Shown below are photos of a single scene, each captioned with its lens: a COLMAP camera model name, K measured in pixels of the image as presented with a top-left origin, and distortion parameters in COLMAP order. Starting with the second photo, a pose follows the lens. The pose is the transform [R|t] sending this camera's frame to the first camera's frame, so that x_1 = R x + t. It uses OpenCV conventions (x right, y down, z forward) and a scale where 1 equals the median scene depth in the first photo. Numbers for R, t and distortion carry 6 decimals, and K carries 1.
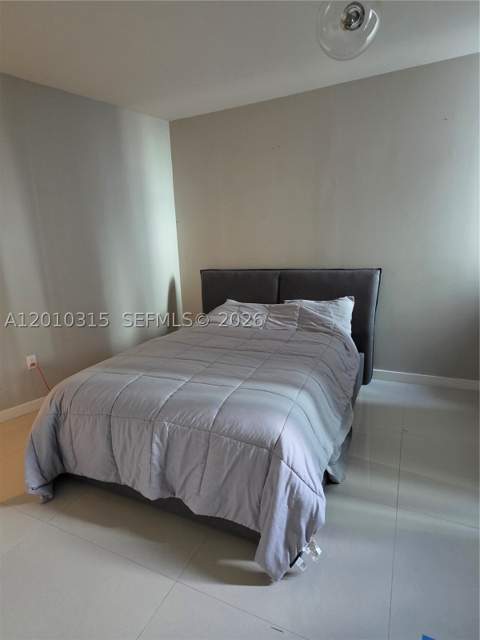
lens RADIAL K [[363.9, 0, 240.1], [0, 363.9, 318.5], [0, 0, 1]] dist [0.002412, 0.002709]
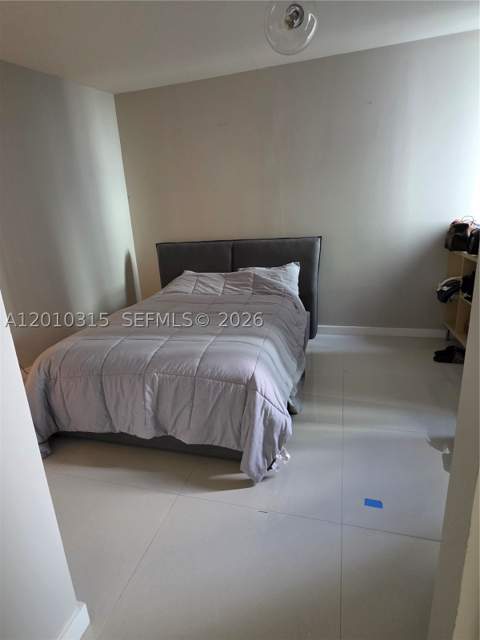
lens RADIAL K [[363.9, 0, 239.7], [0, 363.9, 321.1], [0, 0, 1]] dist [0.002412, 0.002709]
pose [[0.985833, -0.067076, 0.153735, -0.088985], [0.055141, 0.995218, 0.080626, 0.032335], [-0.158407, -0.071007, 0.984817, -0.157183]]
